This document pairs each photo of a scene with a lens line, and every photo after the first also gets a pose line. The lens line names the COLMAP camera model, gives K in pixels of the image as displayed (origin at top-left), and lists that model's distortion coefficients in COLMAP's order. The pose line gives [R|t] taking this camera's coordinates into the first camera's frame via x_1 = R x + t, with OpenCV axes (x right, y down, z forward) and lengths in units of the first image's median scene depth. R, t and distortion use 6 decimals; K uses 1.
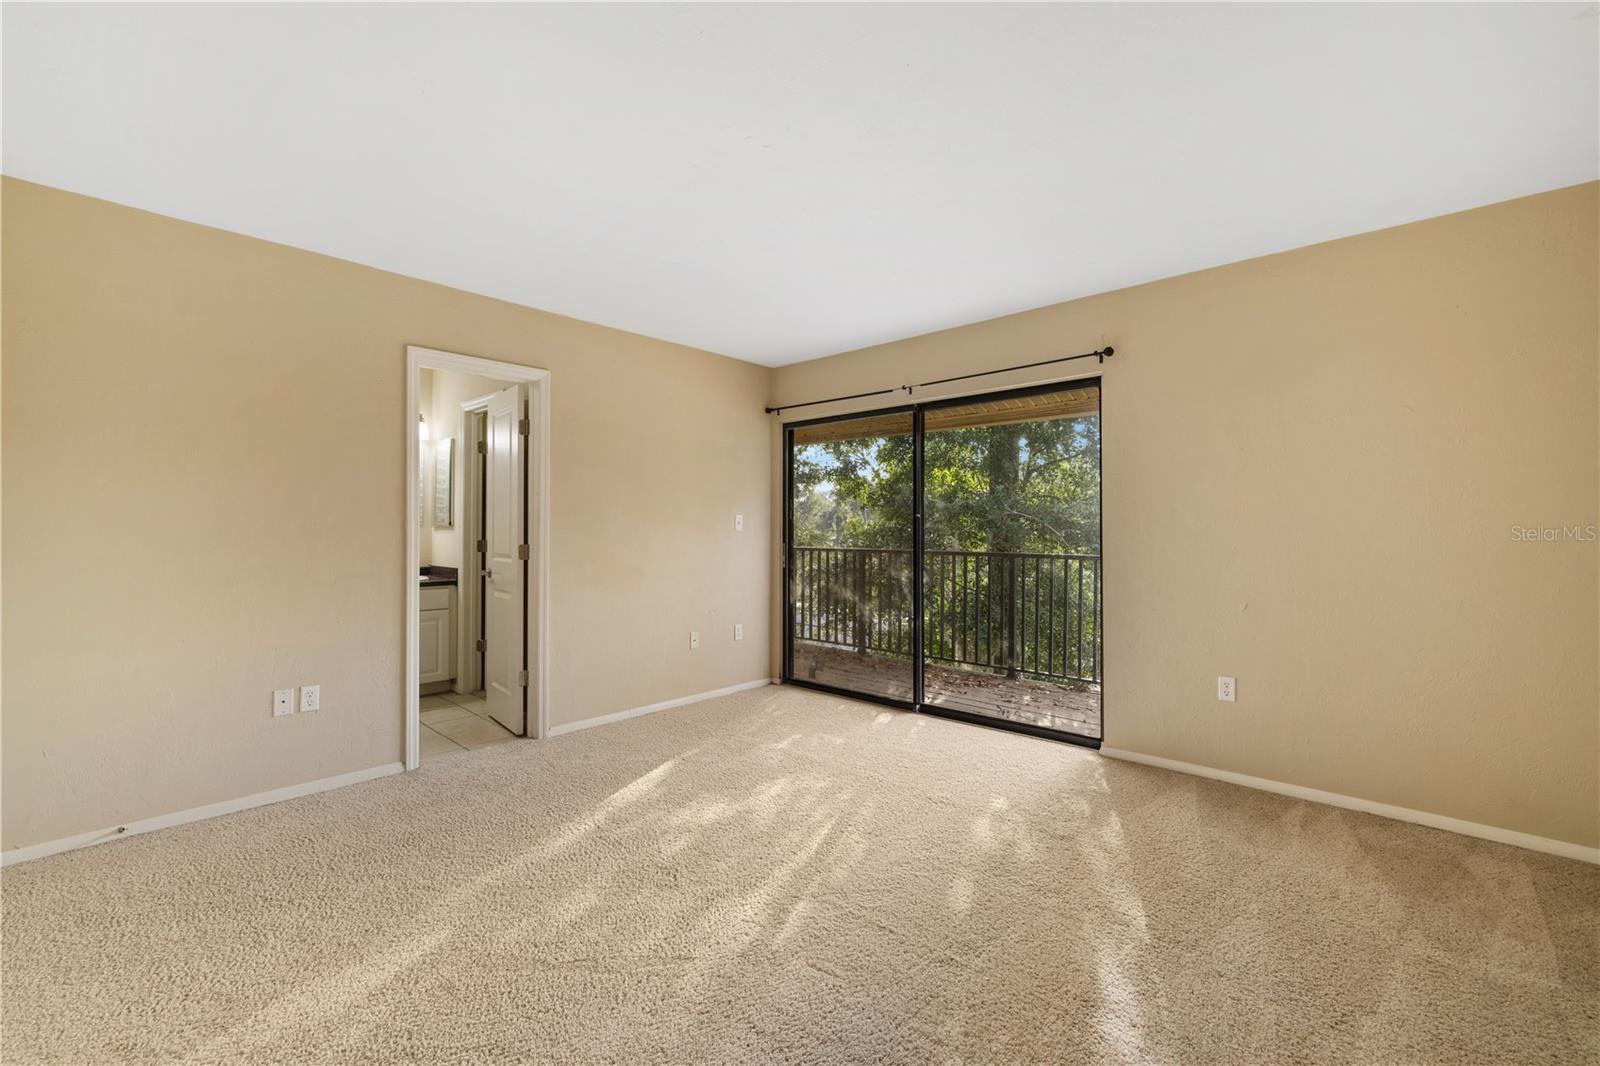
lens RADIAL K [[686.9, 0, 786.4], [0, 686.9, 527.9], [0, 0, 1]] dist [-0.000809, -0.000235]
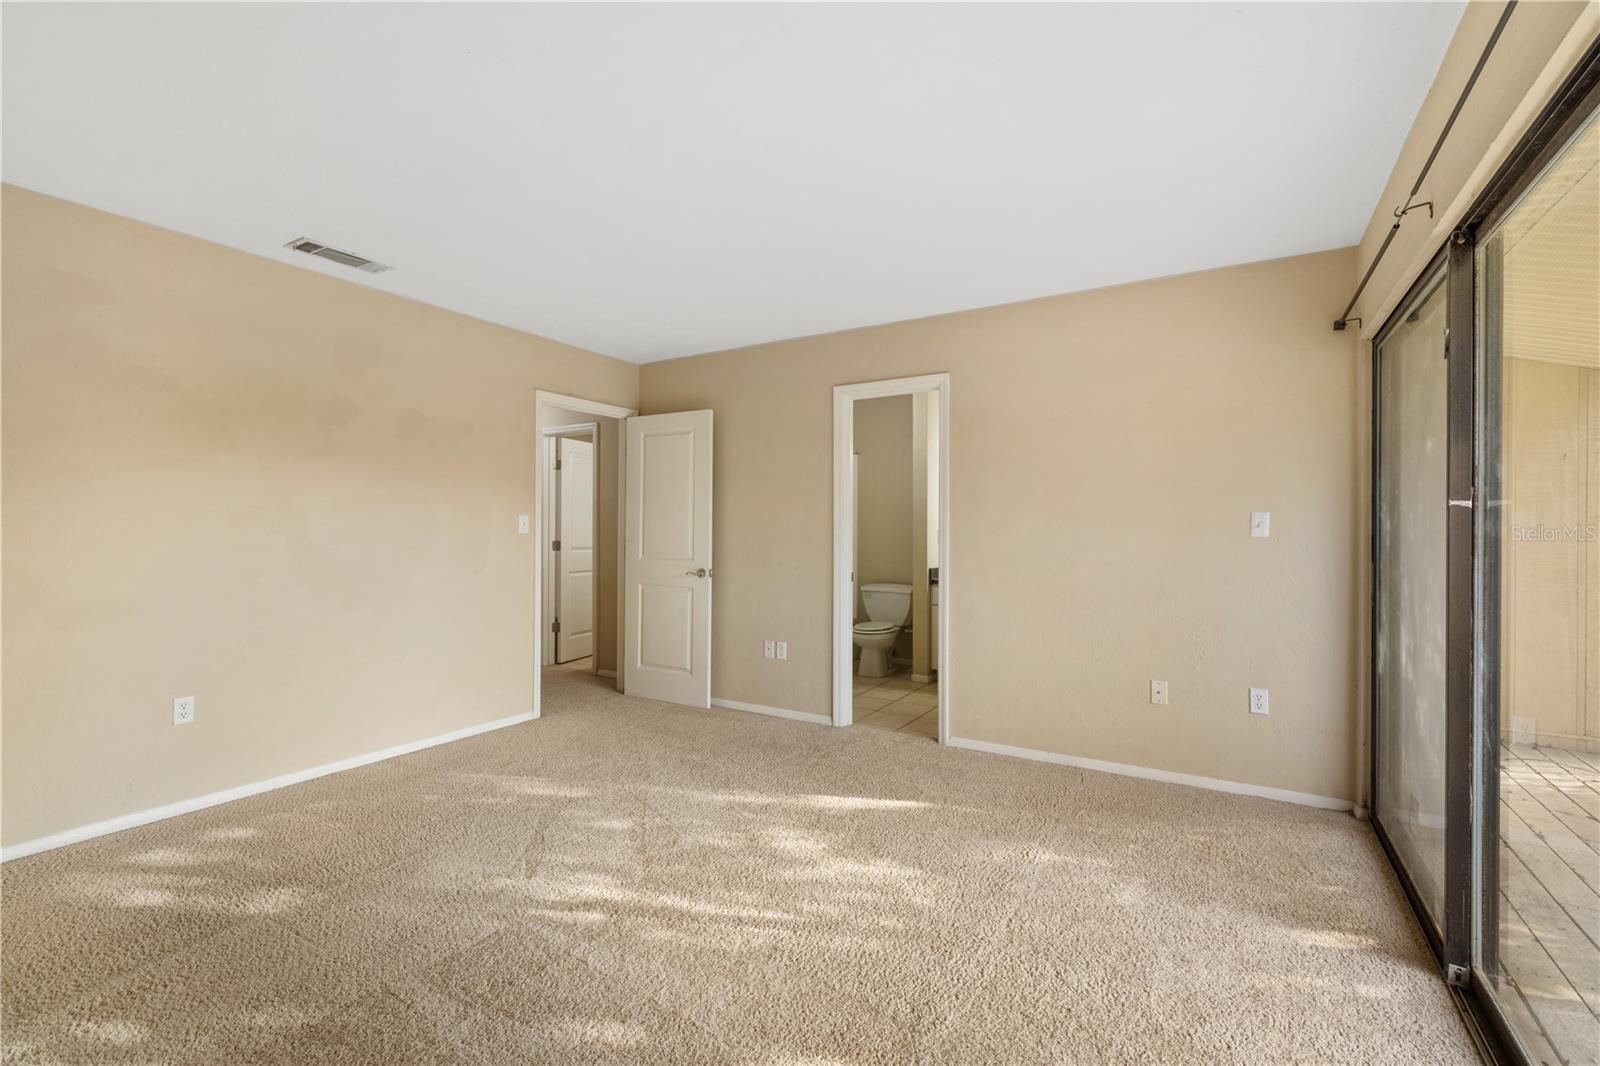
lens RADIAL K [[686.9, 0, 800.3], [0, 686.9, 537.5], [0, 0, 1]] dist [-0.000809, -0.000235]
pose [[0.199580, 0.015141, -0.979764, 0.750963], [0.004955, 0.999852, 0.016461, -0.014406], [0.979869, -0.008140, 0.199476, 0.777159]]
